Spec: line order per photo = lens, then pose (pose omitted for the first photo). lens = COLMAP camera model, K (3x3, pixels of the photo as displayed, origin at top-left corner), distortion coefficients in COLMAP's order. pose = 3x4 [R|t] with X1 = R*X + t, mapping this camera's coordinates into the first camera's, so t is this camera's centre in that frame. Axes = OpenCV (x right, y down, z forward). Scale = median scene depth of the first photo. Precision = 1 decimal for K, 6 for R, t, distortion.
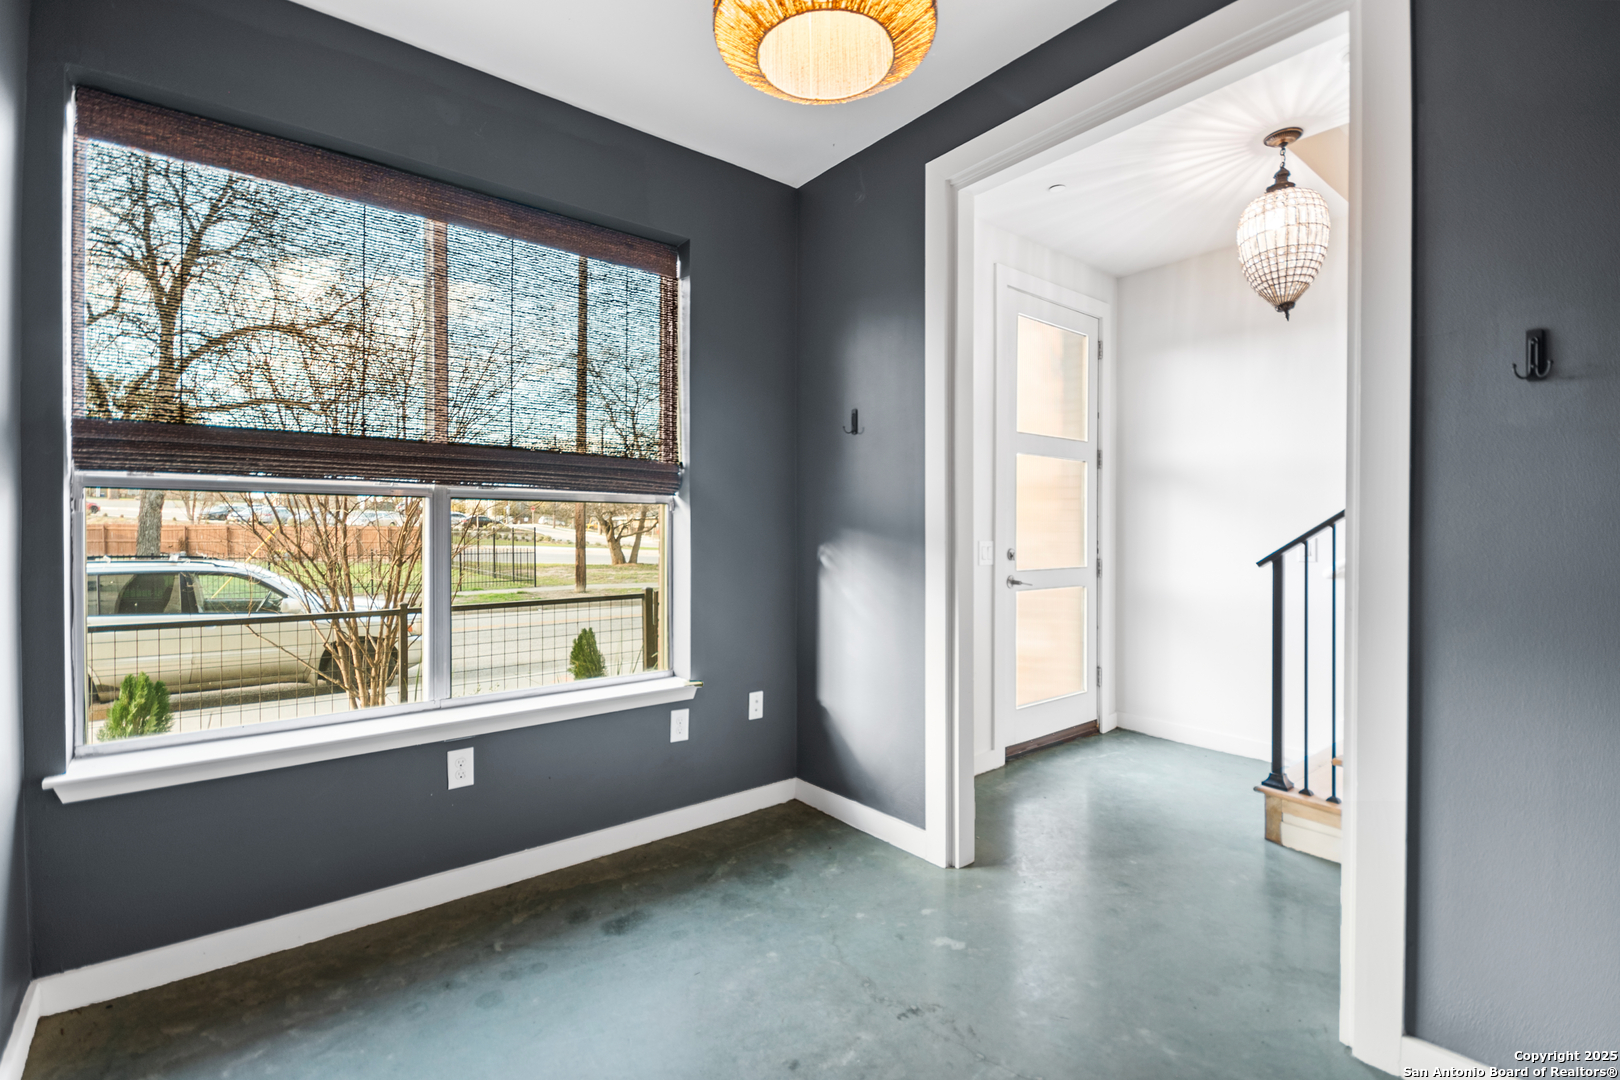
lens RADIAL K [[735.3, 0, 797.6], [0, 735.3, 537.9], [0, 0, 1]] dist [0.004738, -0.006858]
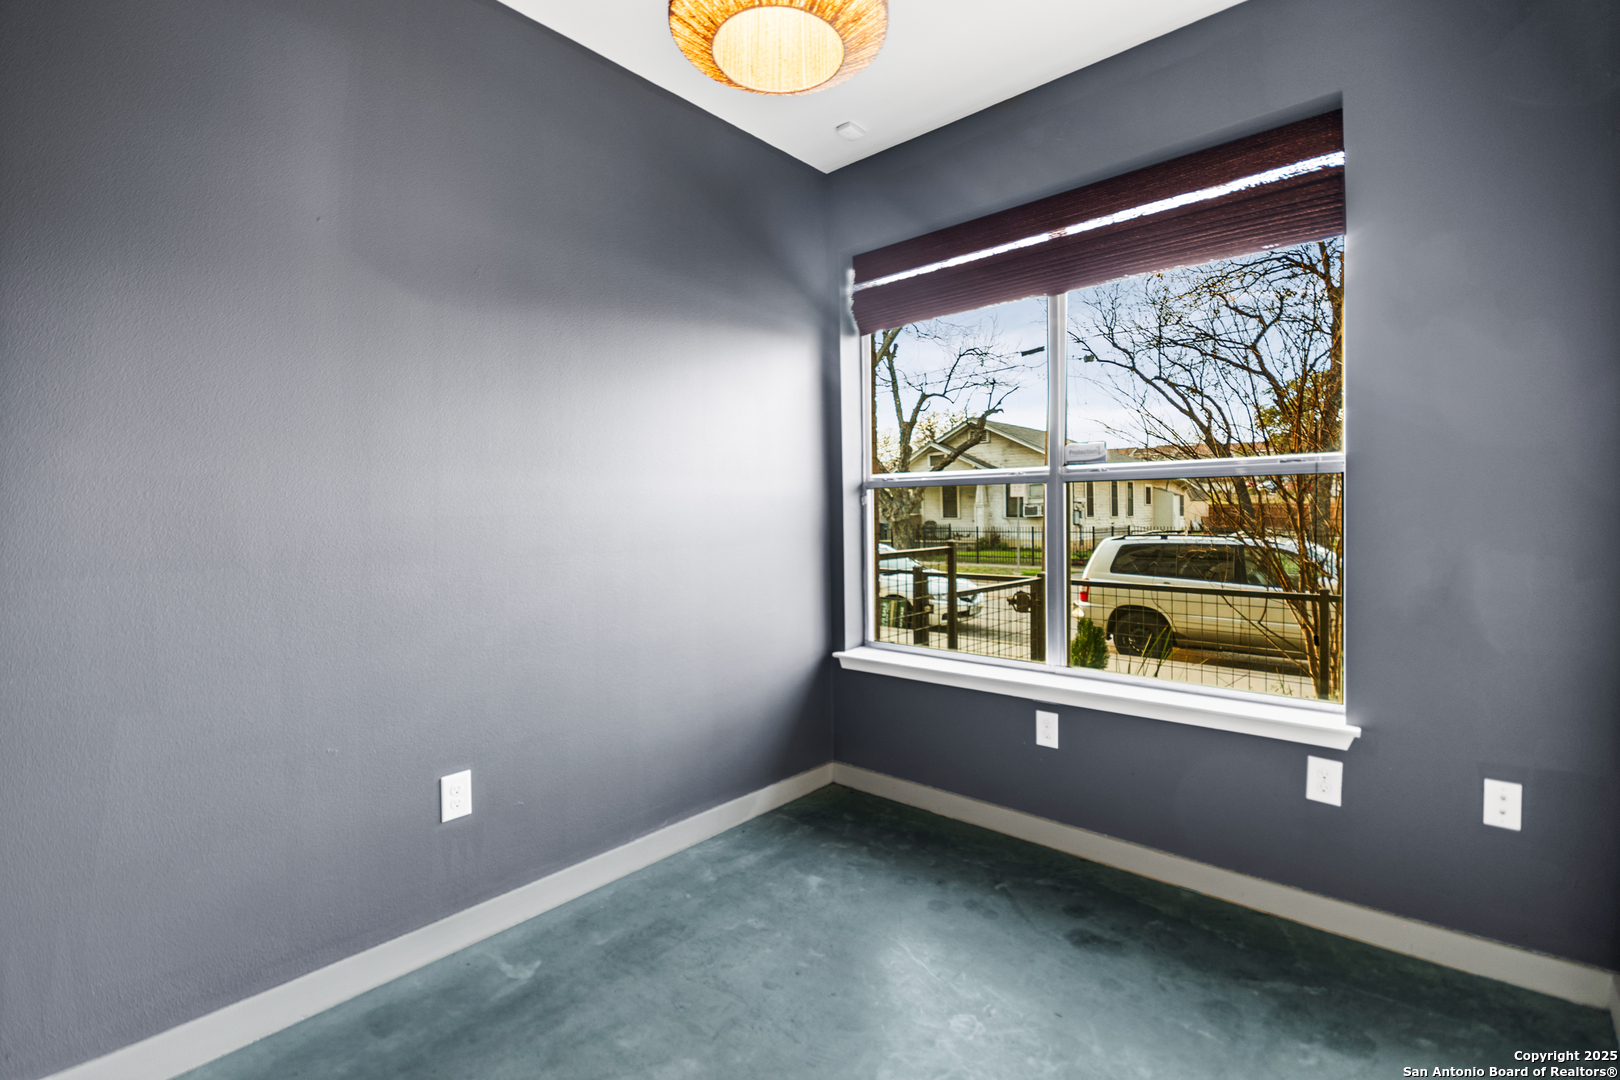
lens RADIAL K [[735.3, 0, 801.3], [0, 735.3, 527.2], [0, 0, 1]] dist [0.004738, -0.006858]
pose [[0.150841, 0.012172, -0.988483, 0.599377], [0.004097, 0.999908, 0.012938, -0.004574], [0.988549, -0.006002, 0.150778, 0.498624]]
